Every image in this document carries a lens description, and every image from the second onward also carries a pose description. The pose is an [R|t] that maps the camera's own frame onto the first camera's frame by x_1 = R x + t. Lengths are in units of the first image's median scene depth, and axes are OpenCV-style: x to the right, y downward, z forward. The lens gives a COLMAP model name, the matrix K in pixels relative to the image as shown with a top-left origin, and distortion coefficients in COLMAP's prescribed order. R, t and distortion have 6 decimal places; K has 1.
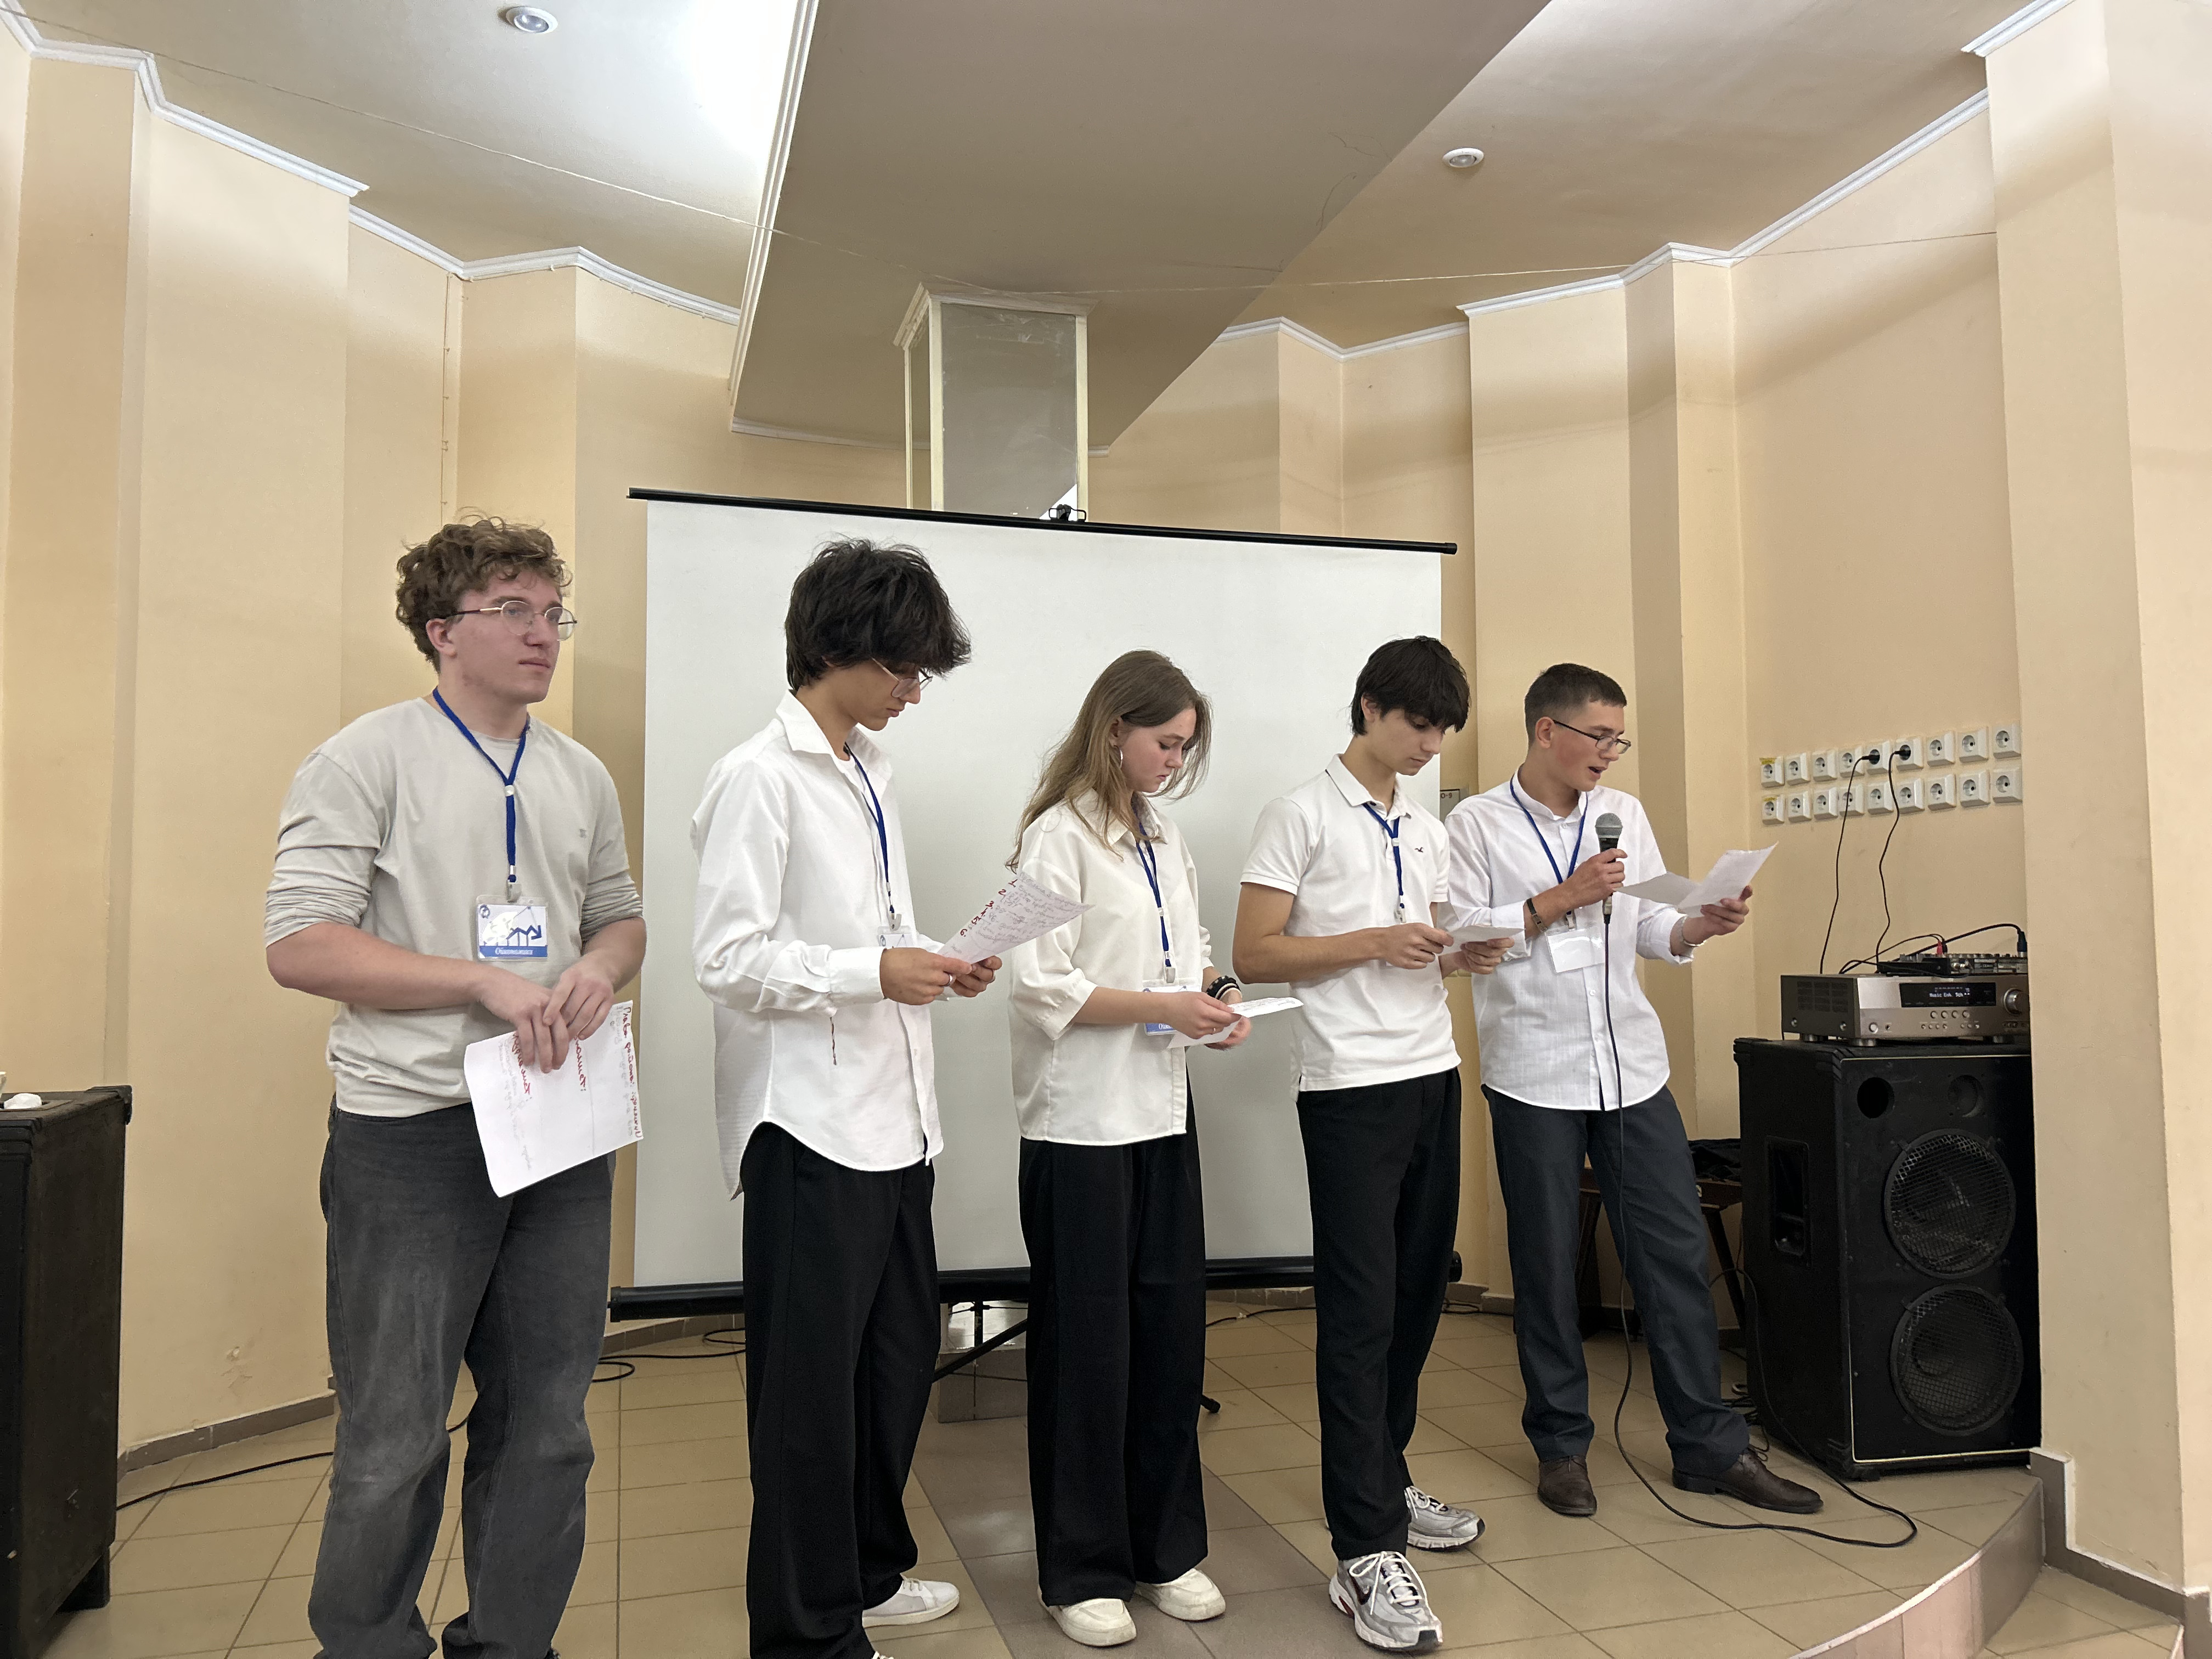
lens RADIAL K [[1688.4, 0, 1106.0], [0, 1688.4, 829.5], [0, 0, 1]] dist [0.009378, 0.008504]
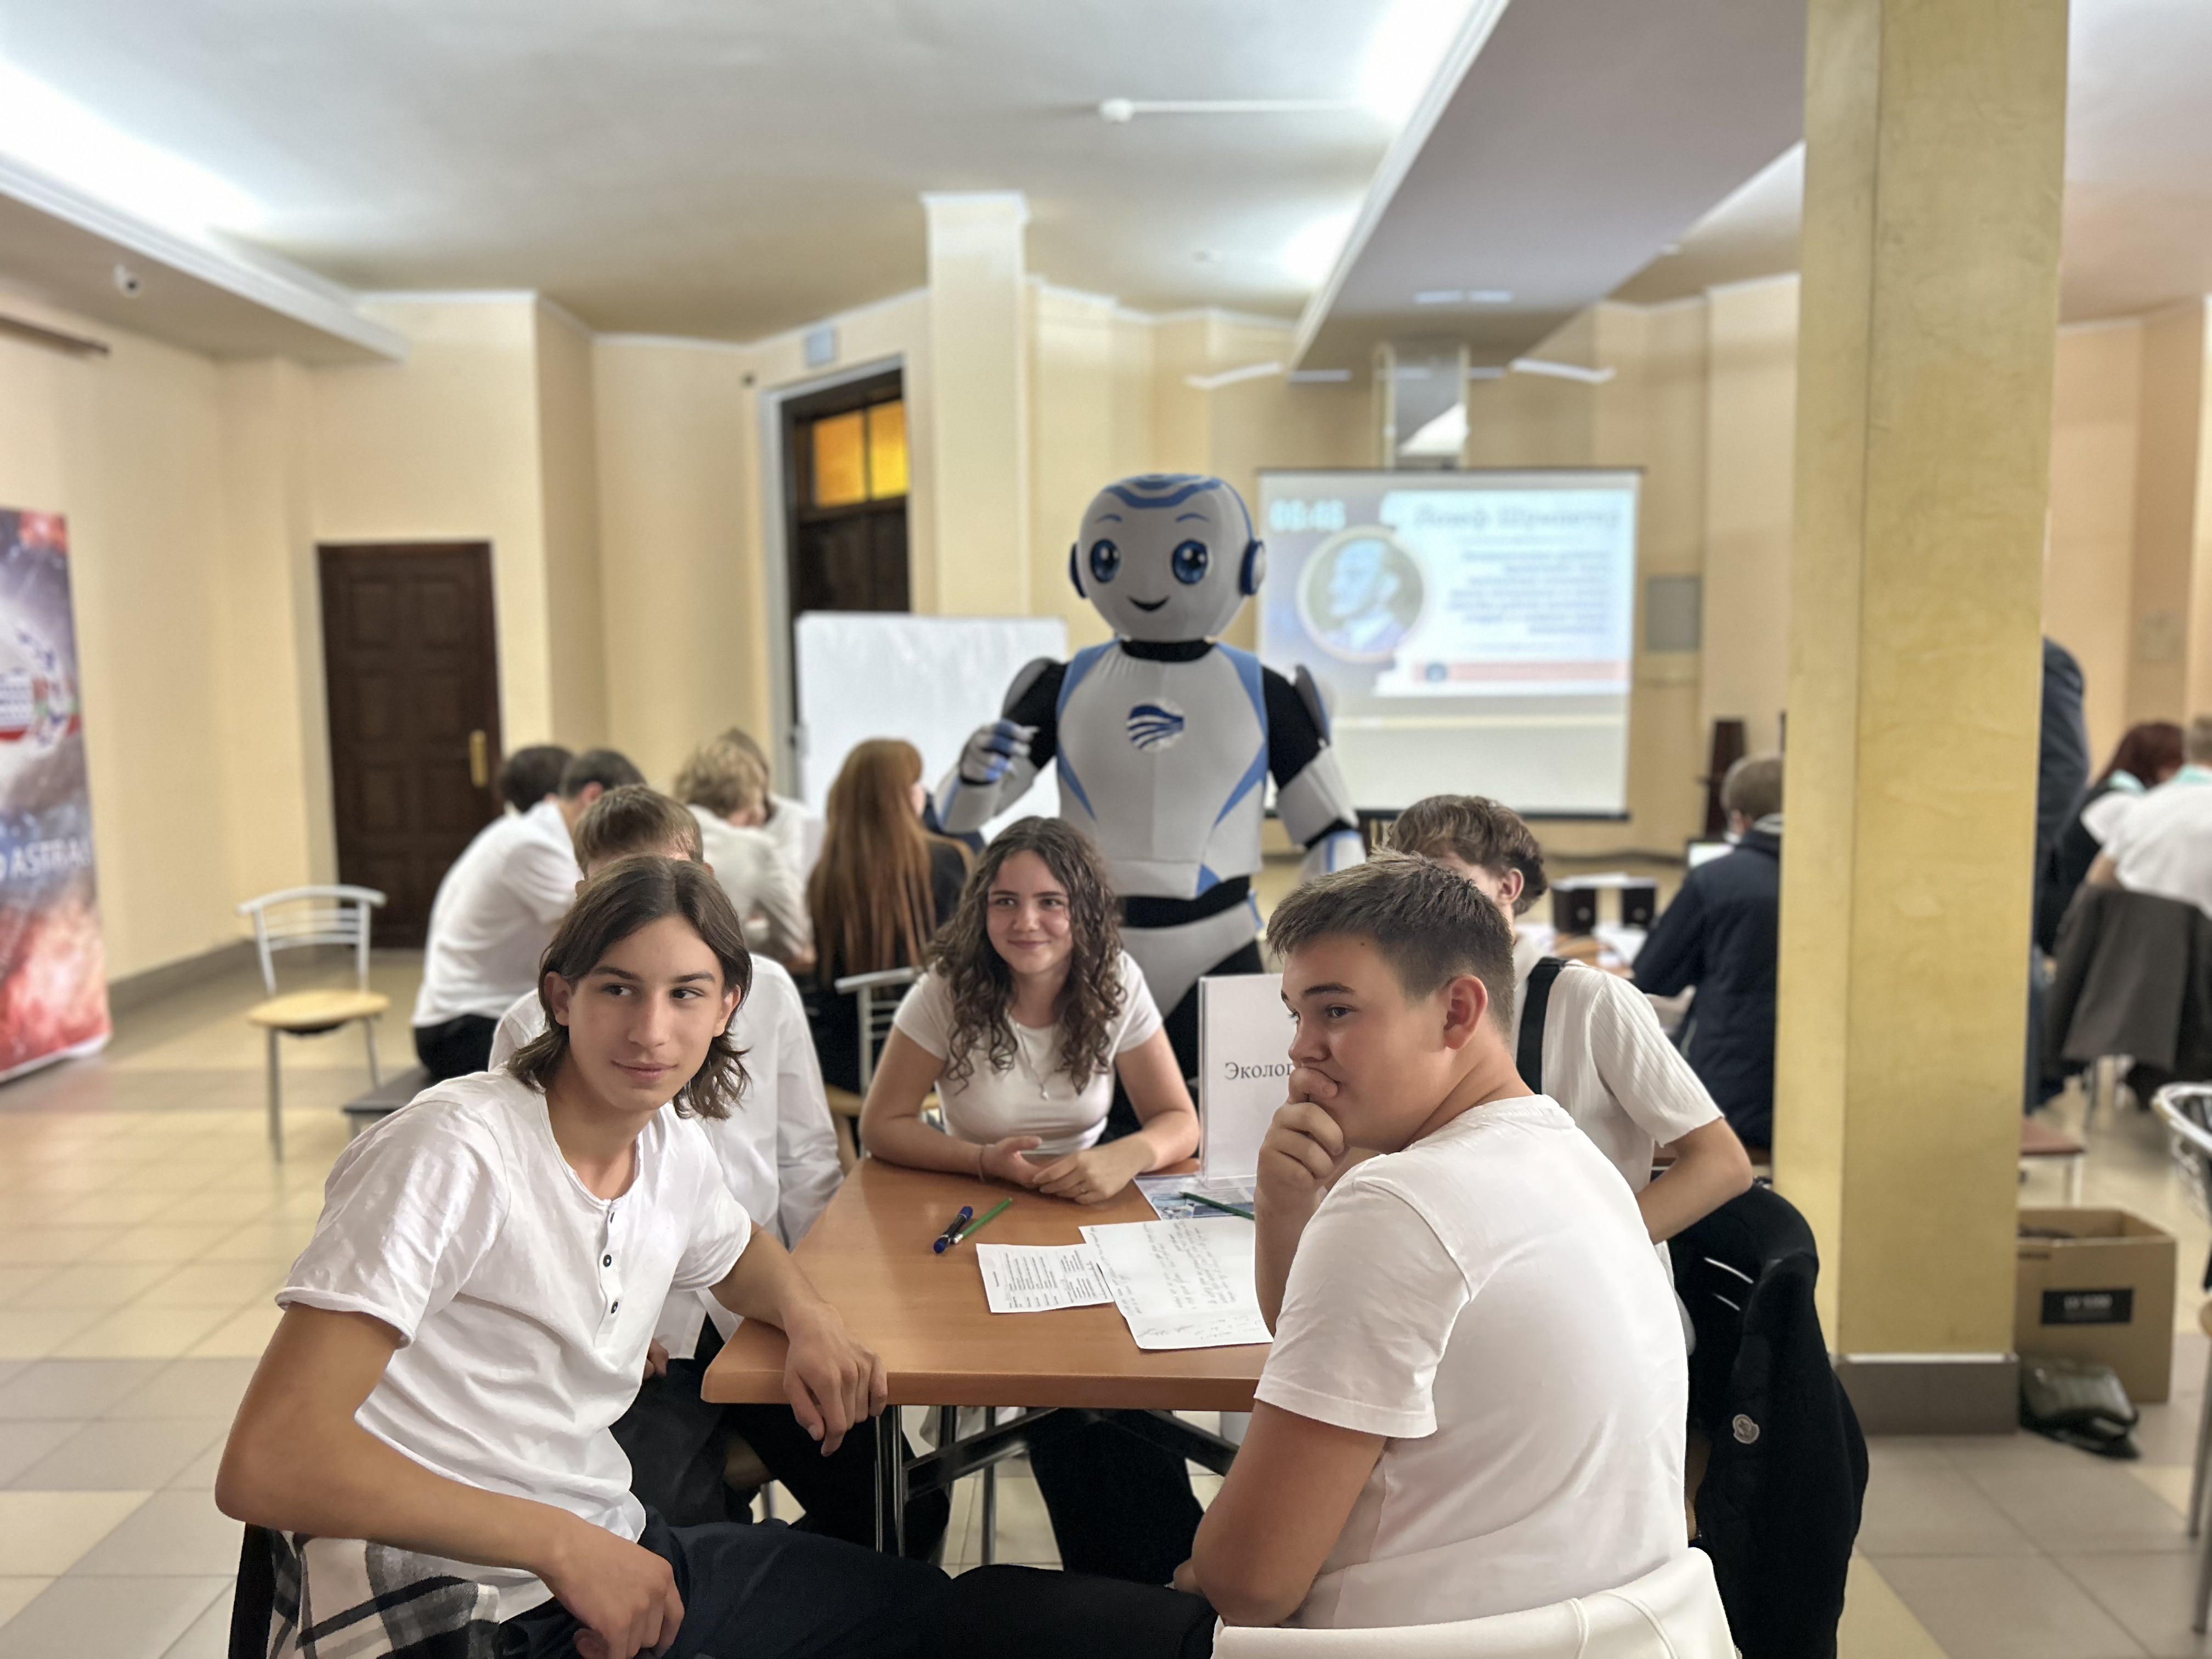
lens RADIAL K [[1660.7, 0, 1106.0], [0, 1660.7, 829.5], [0, 0, 1]] dist [0.004424, 0.005346]
pose [[0.963473, 0.022871, -0.266826, 0.128472], [0.020057, 0.987386, 0.157058, -0.068751], [0.267053, -0.156673, 0.950861, -1.184134]]
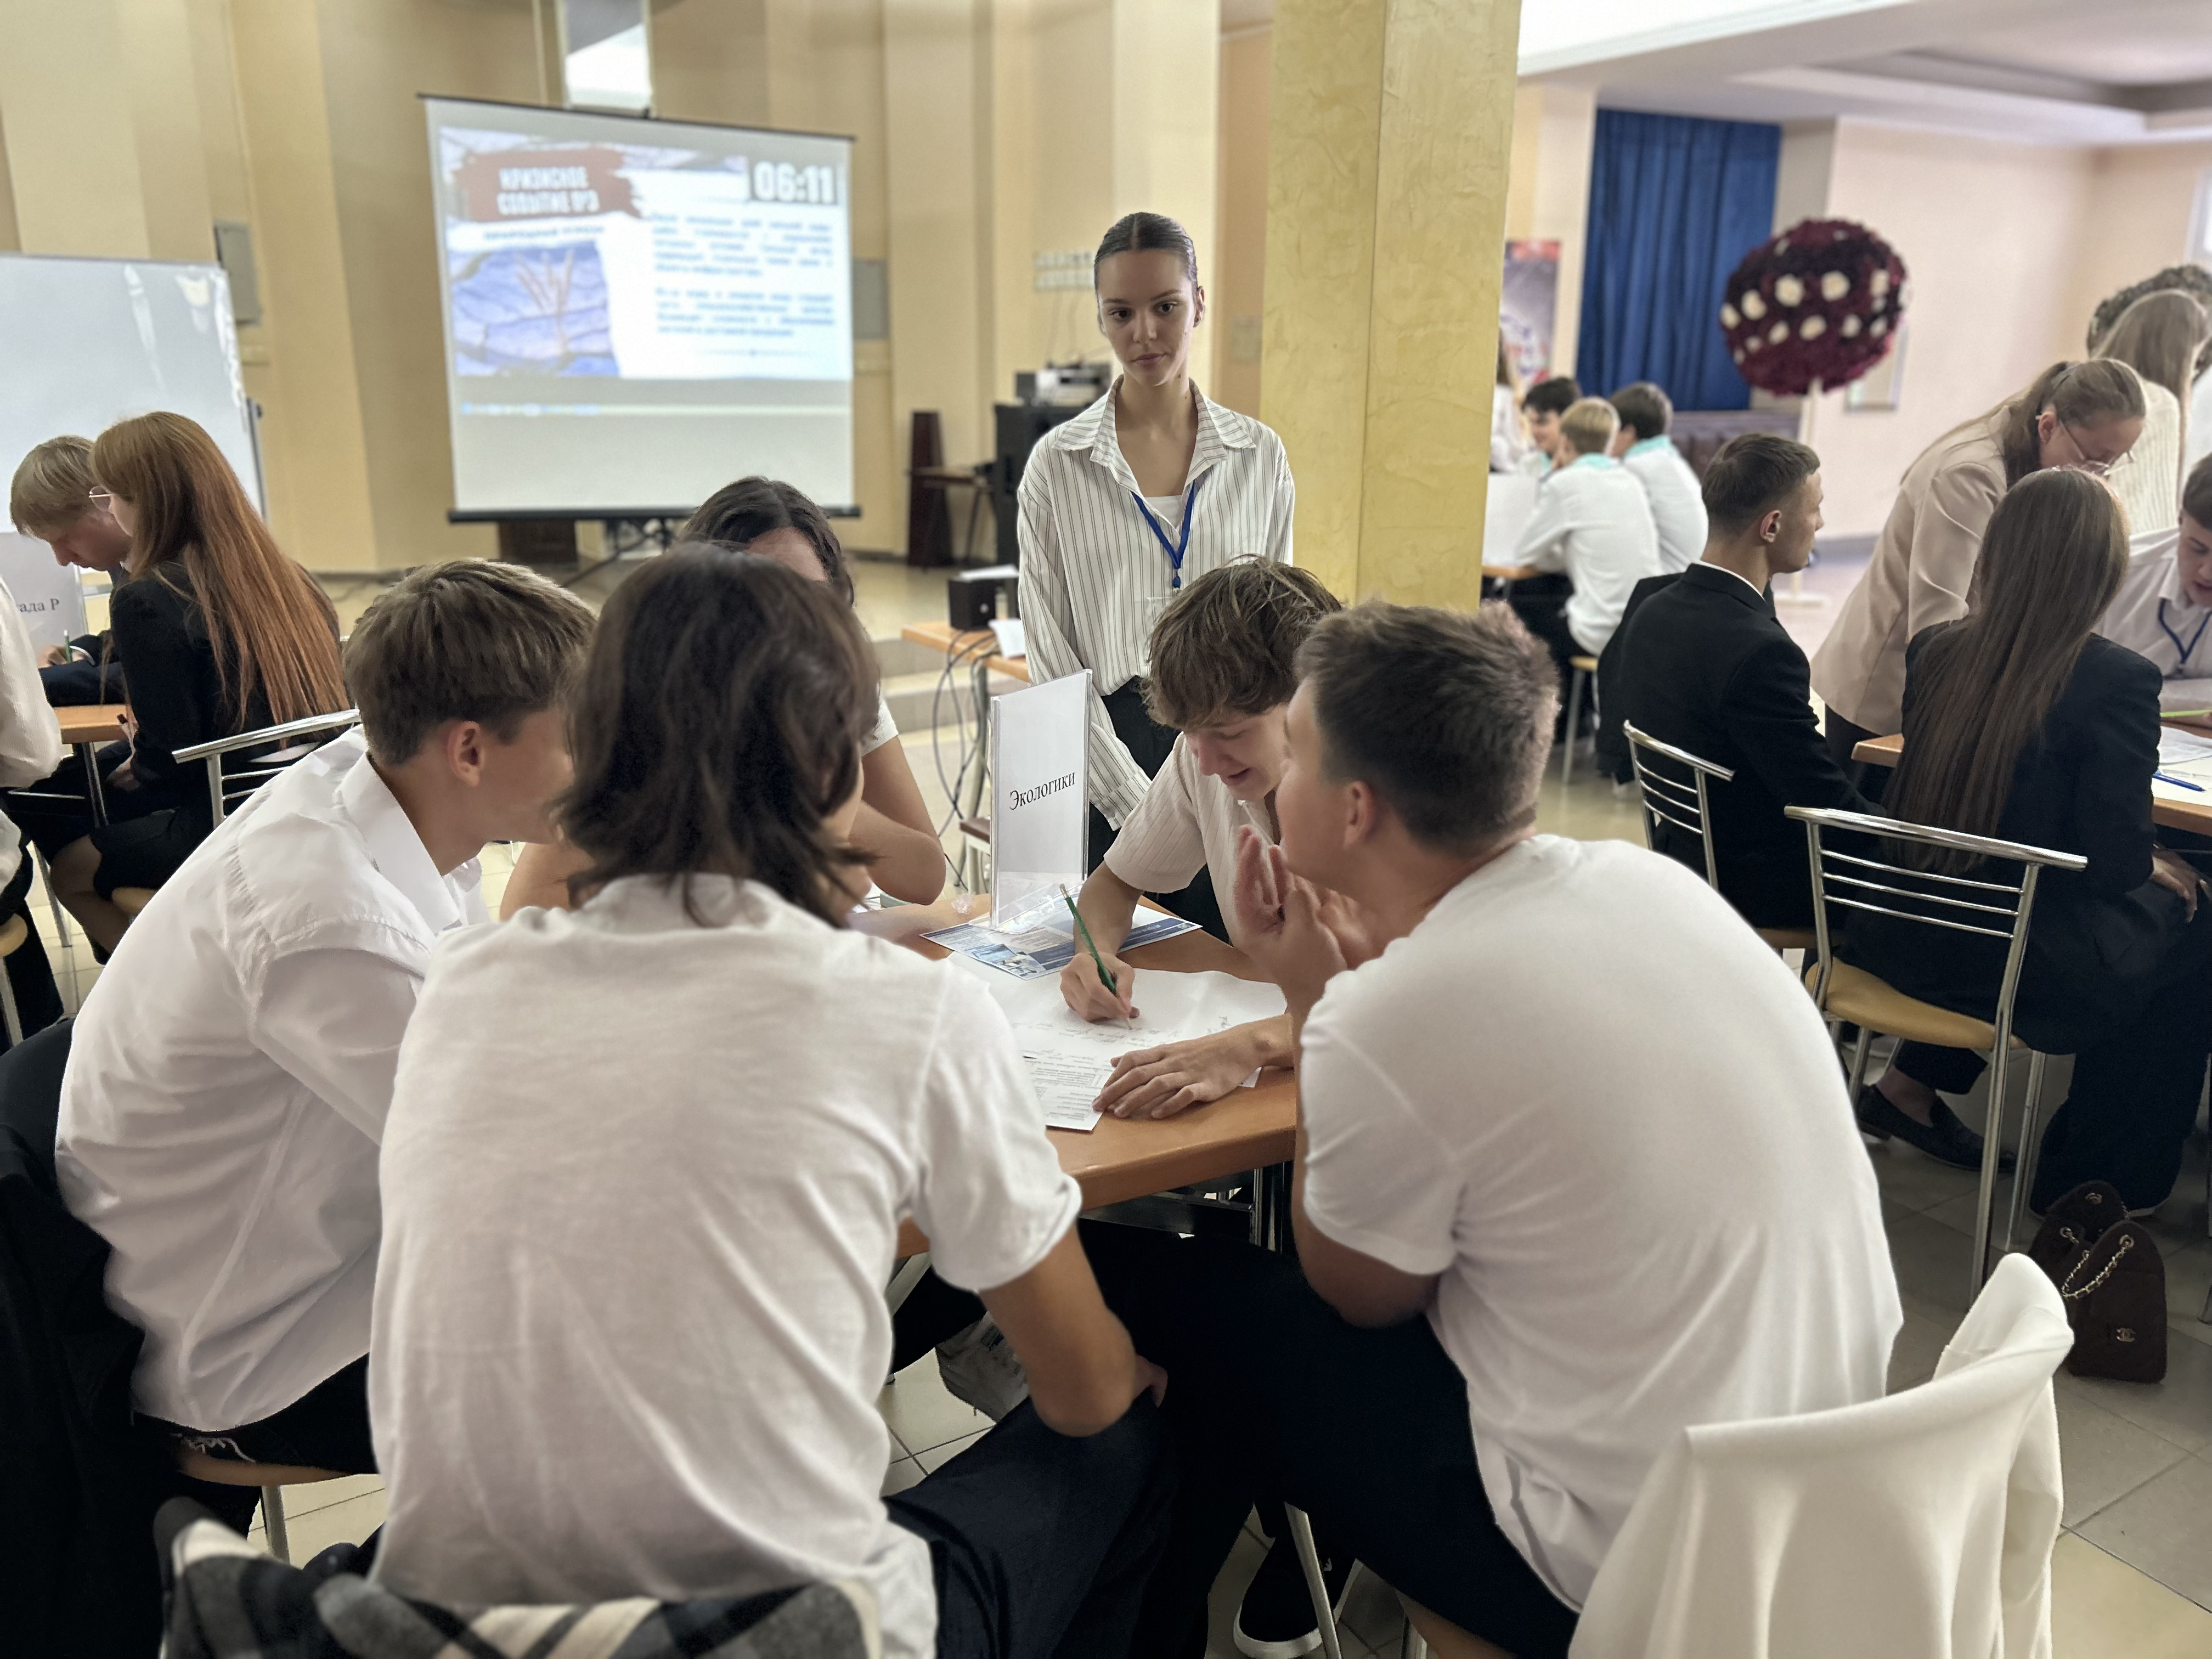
lens RADIAL K [[1688.4, 0, 1106.0], [0, 1688.4, 829.5], [0, 0, 1]] dist [0.009378, 0.008504]
pose [[0.960193, -0.060943, 0.272607, -0.097466], [-0.031034, 0.946595, 0.320929, -0.049770], [-0.277607, -0.316614, 0.907022, -1.112989]]
